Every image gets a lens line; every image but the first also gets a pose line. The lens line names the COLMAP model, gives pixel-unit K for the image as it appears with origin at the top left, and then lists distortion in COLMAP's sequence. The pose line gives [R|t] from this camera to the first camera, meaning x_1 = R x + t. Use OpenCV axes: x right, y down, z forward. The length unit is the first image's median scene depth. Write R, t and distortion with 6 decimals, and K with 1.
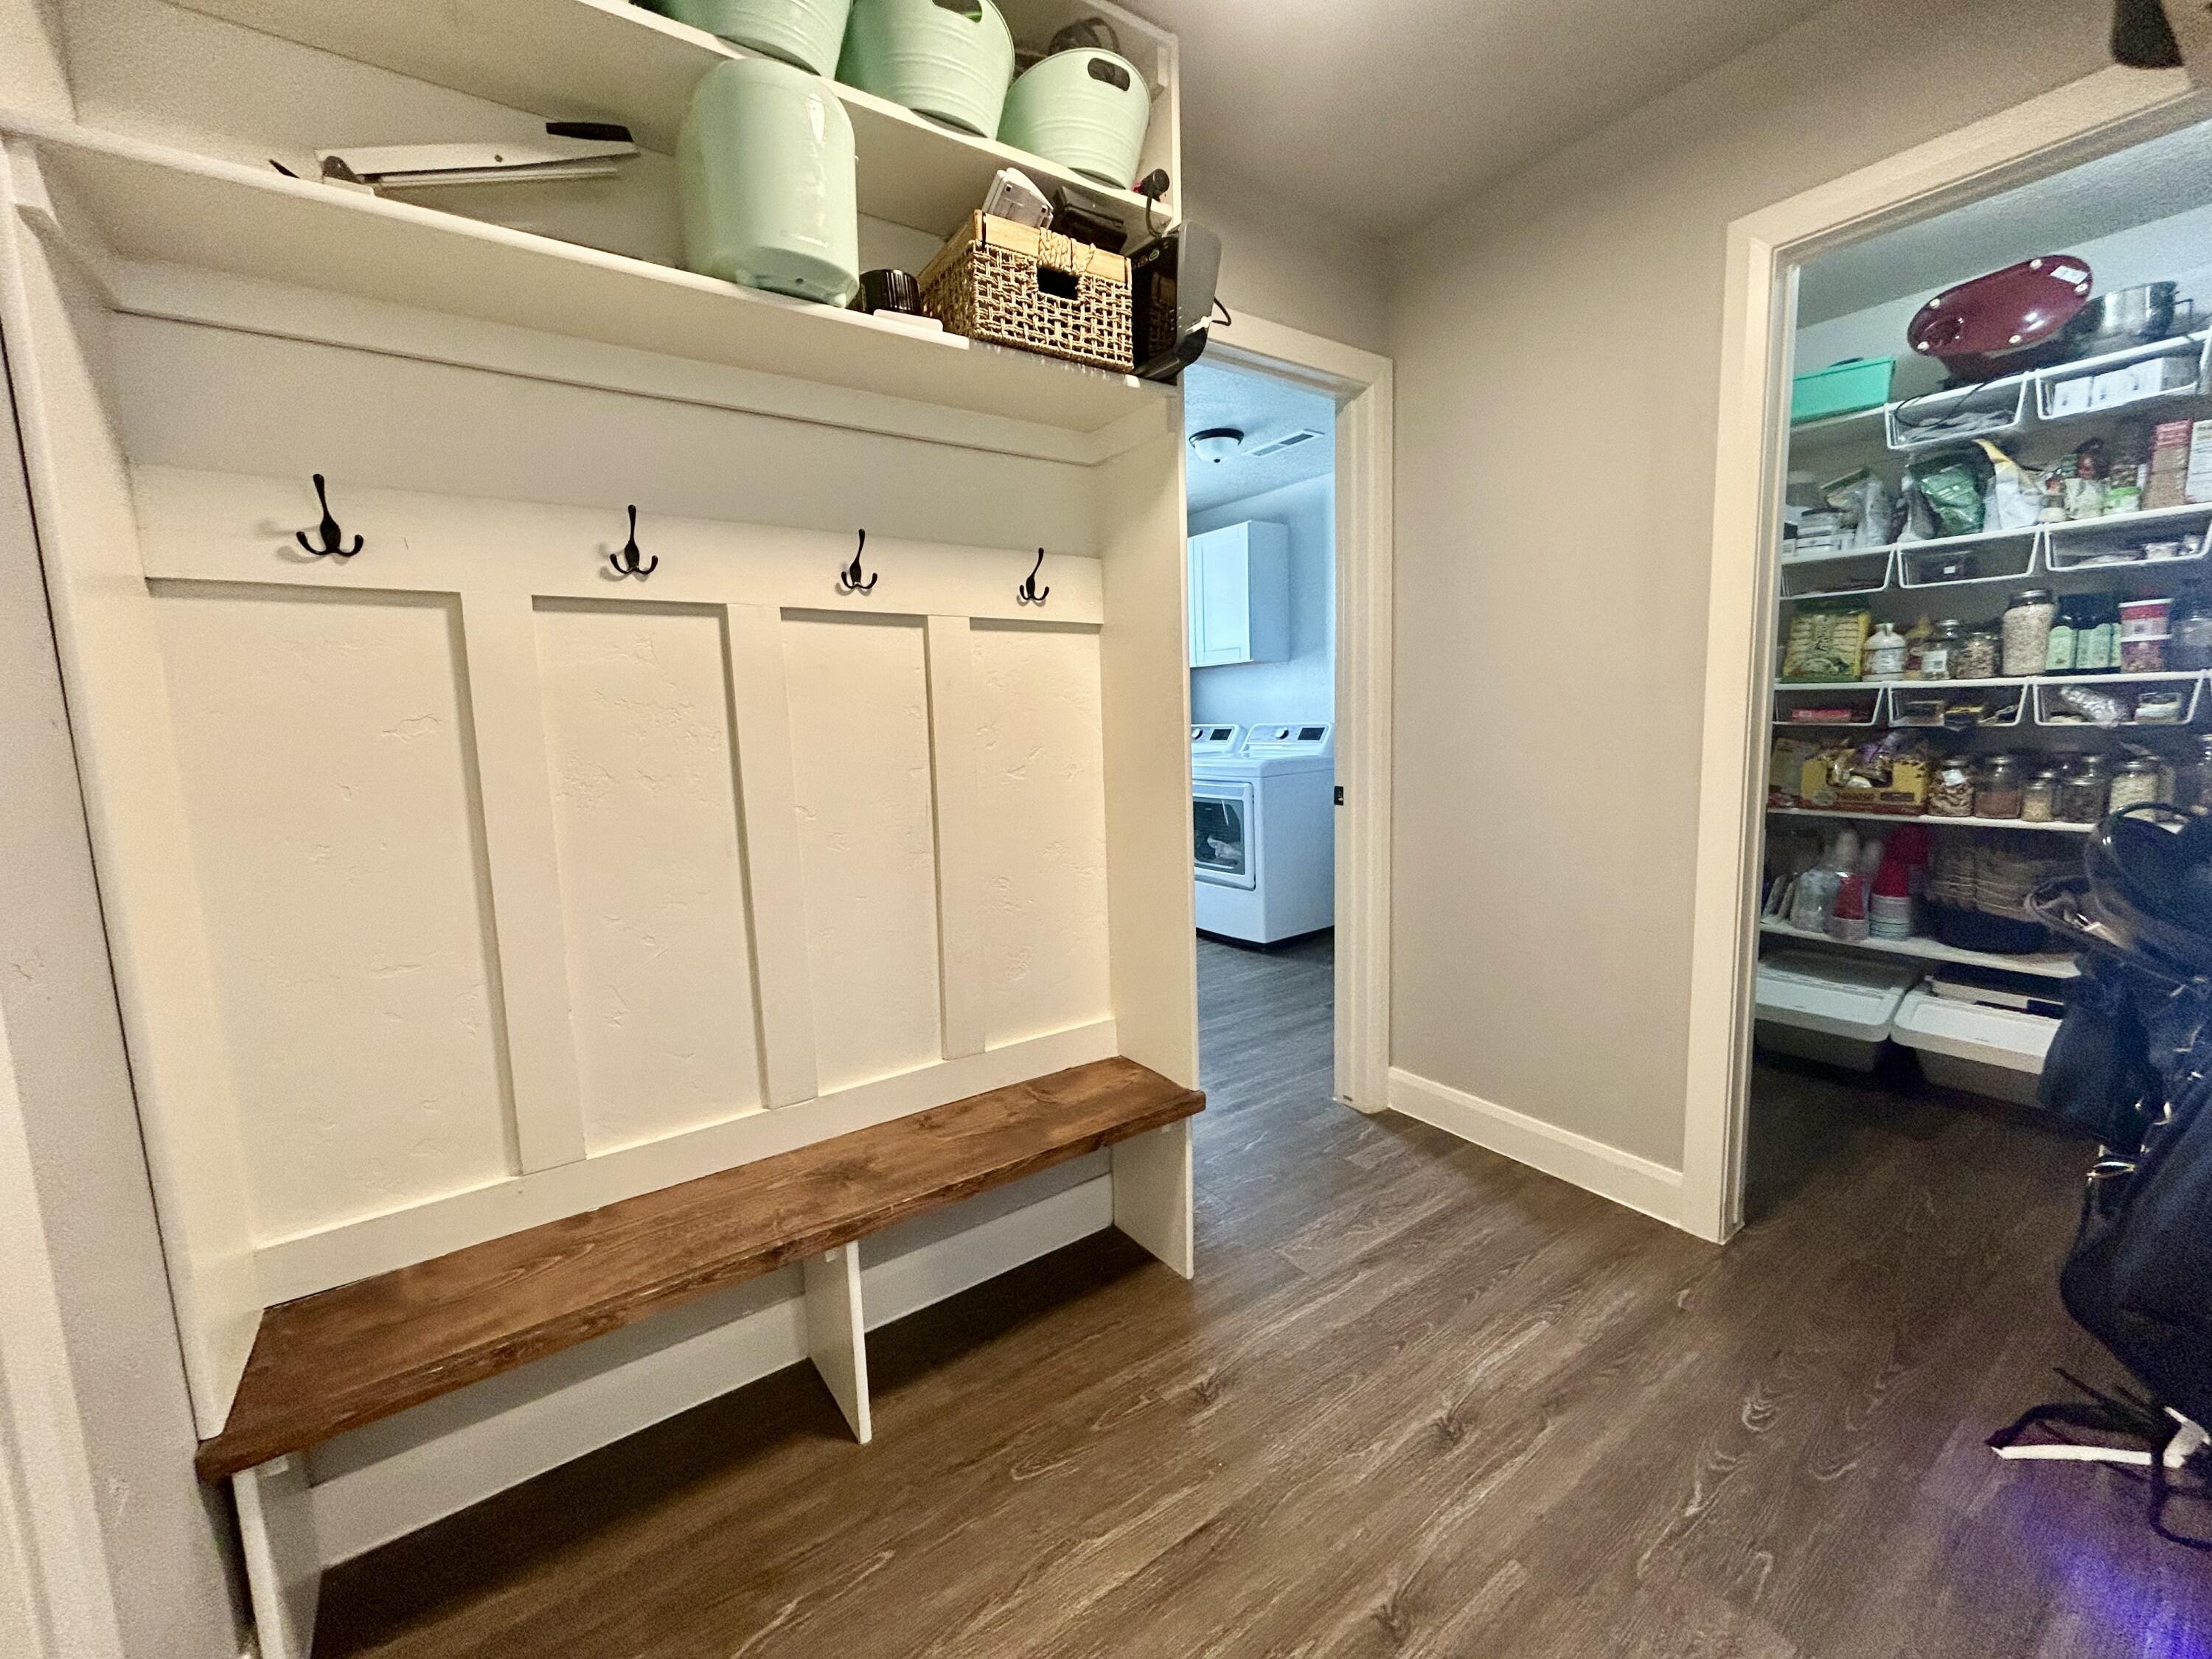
lens RADIAL K [[897.0, 0, 1106.0], [0, 897.0, 829.5], [0, 0, 1]] dist [0.001323, 0.000097]
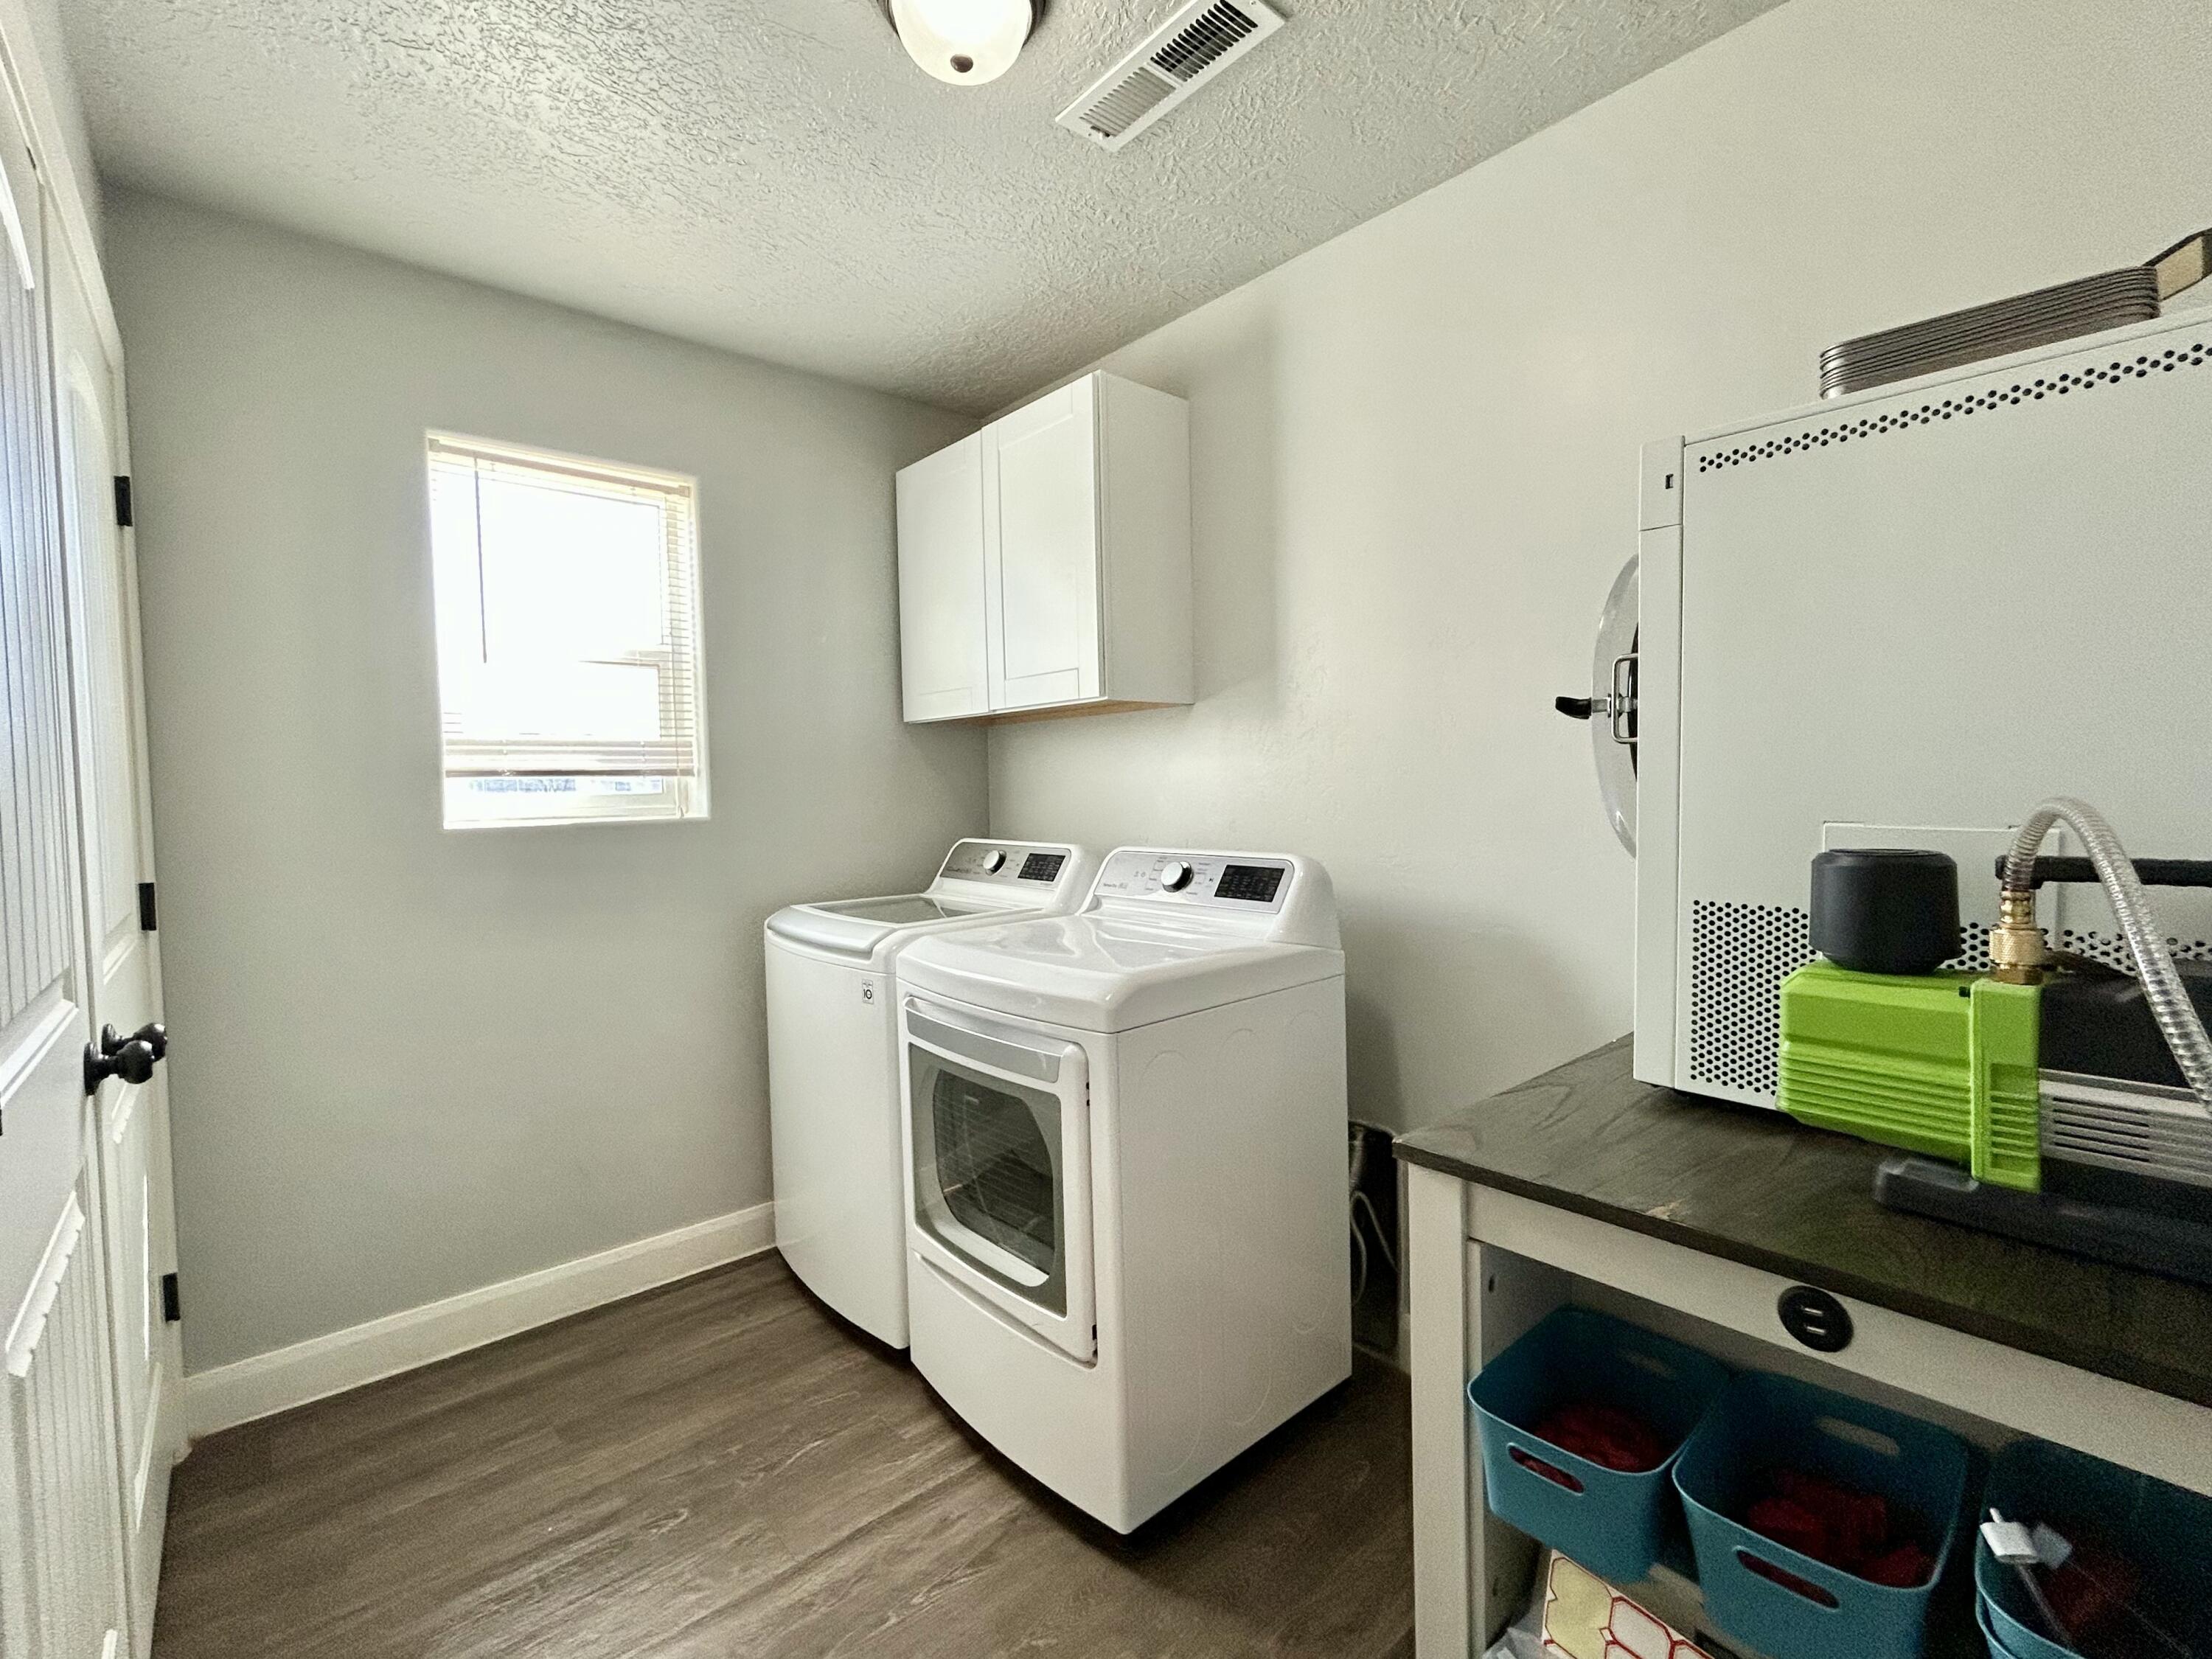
lens RADIAL K [[973.2, 0, 1106.0], [0, 973.2, 829.5], [0, 0, 1]] dist [0.000276, 0.000013]
pose [[0.993661, 0.014215, 0.111517, 0.116420], [-0.004159, 0.995943, -0.089894, -0.089414], [-0.112342, 0.088860, 0.989688, 0.572359]]
